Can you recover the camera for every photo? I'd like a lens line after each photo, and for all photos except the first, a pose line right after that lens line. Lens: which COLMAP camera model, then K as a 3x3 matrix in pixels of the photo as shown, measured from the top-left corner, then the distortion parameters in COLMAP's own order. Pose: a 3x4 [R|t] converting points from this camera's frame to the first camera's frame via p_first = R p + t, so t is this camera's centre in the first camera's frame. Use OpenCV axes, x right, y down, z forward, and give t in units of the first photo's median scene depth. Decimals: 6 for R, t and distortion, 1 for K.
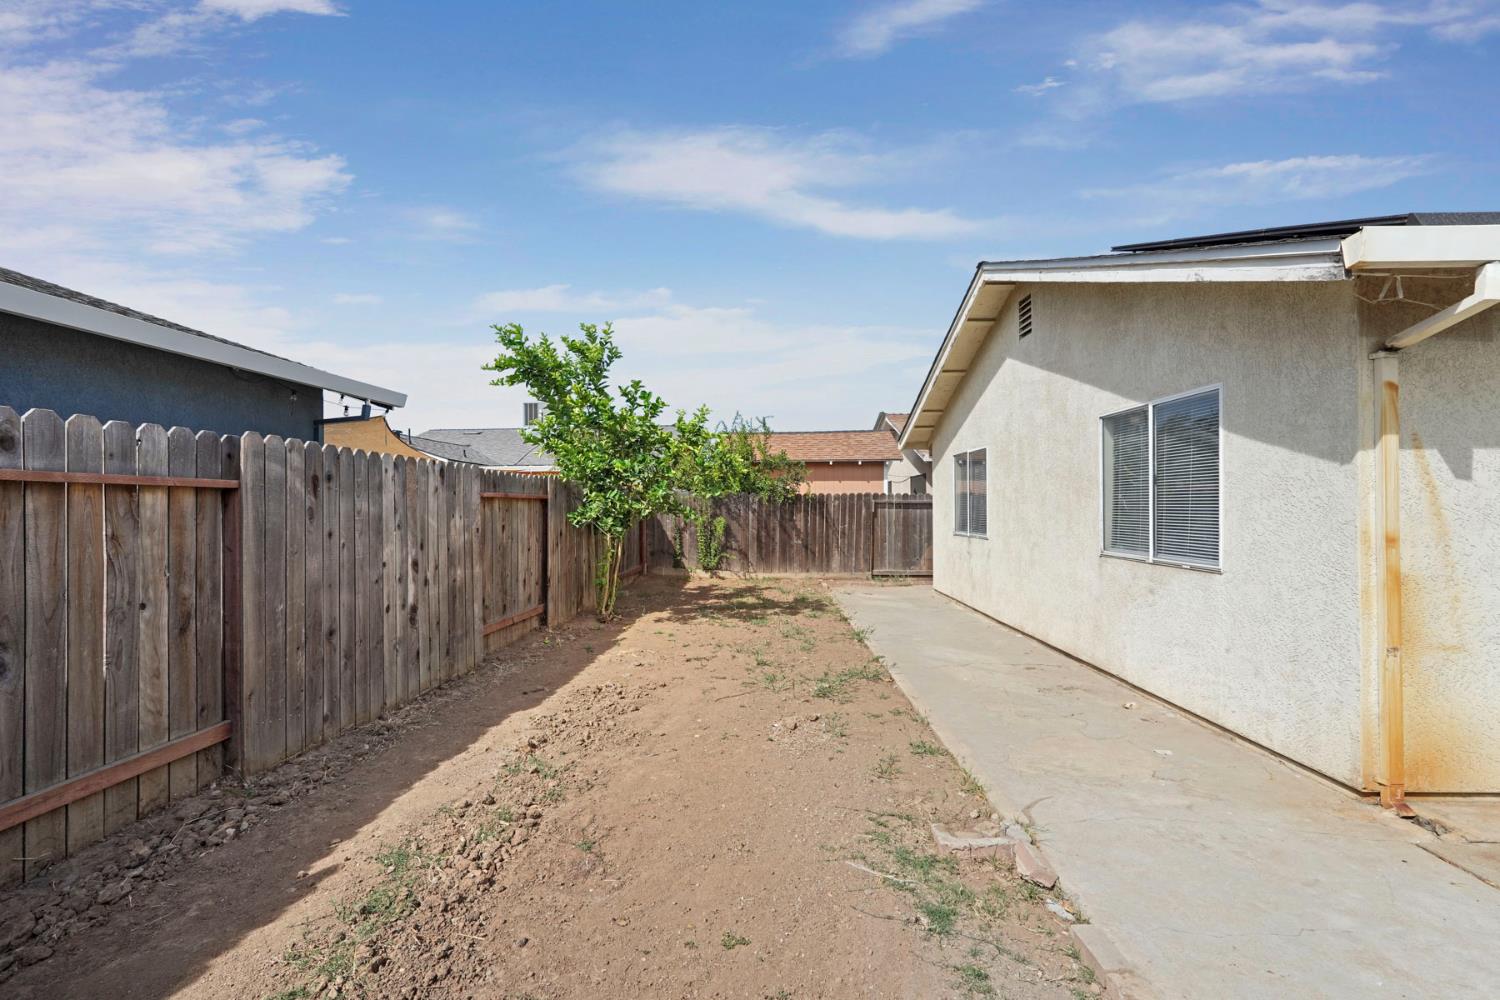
lens RADIAL K [[669.1, 0, 759.6], [0, 669.1, 505.9], [0, 0, 1]] dist [-0.012543, 0.010412]
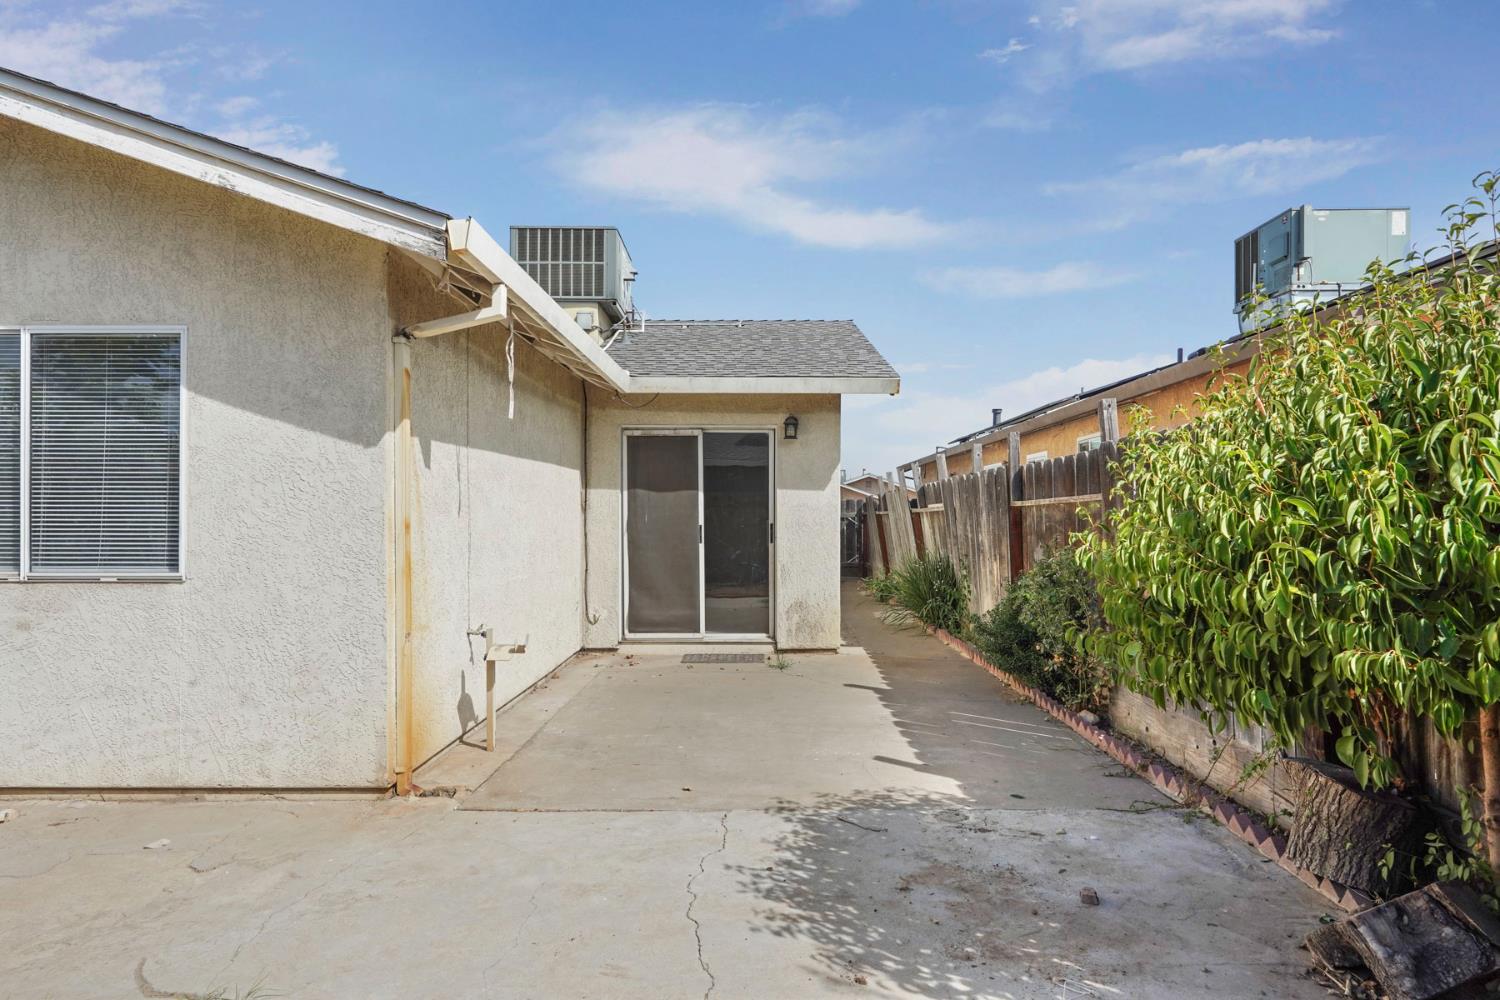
lens RADIAL K [[883.9, 0, 740.2], [0, 883.9, 512.4], [0, 0, 1]] dist [0.003258, 0.001435]
pose [[0.022942, 0.008799, 0.999698, -0.247933], [-0.001982, 0.999960, -0.008756, 0.027269], [-0.999735, -0.001781, 0.022959, 0.310311]]
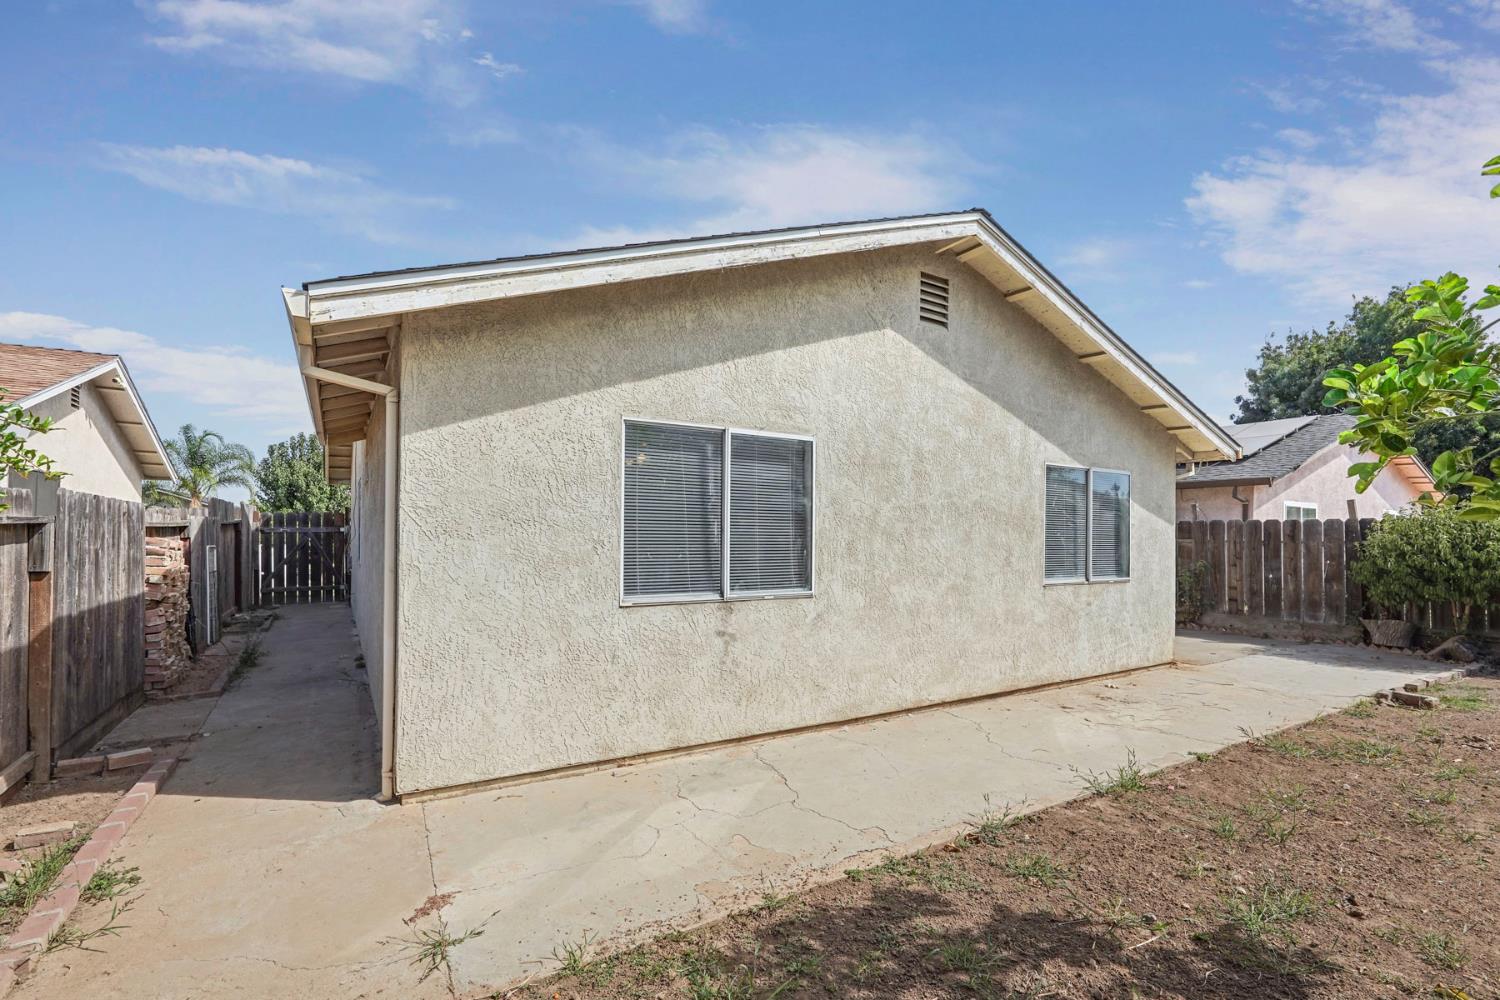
lens RADIAL K [[677.4, 0, 753.6], [0, 677.4, 531.2], [0, 0, 1]] dist [-0.017242, 0.011807]
pose [[-0.532301, 0.003748, 0.846547, -0.241527], [-0.009470, 0.999901, -0.010381, -0.002297], [-0.846502, -0.013543, -0.532213, 2.425935]]
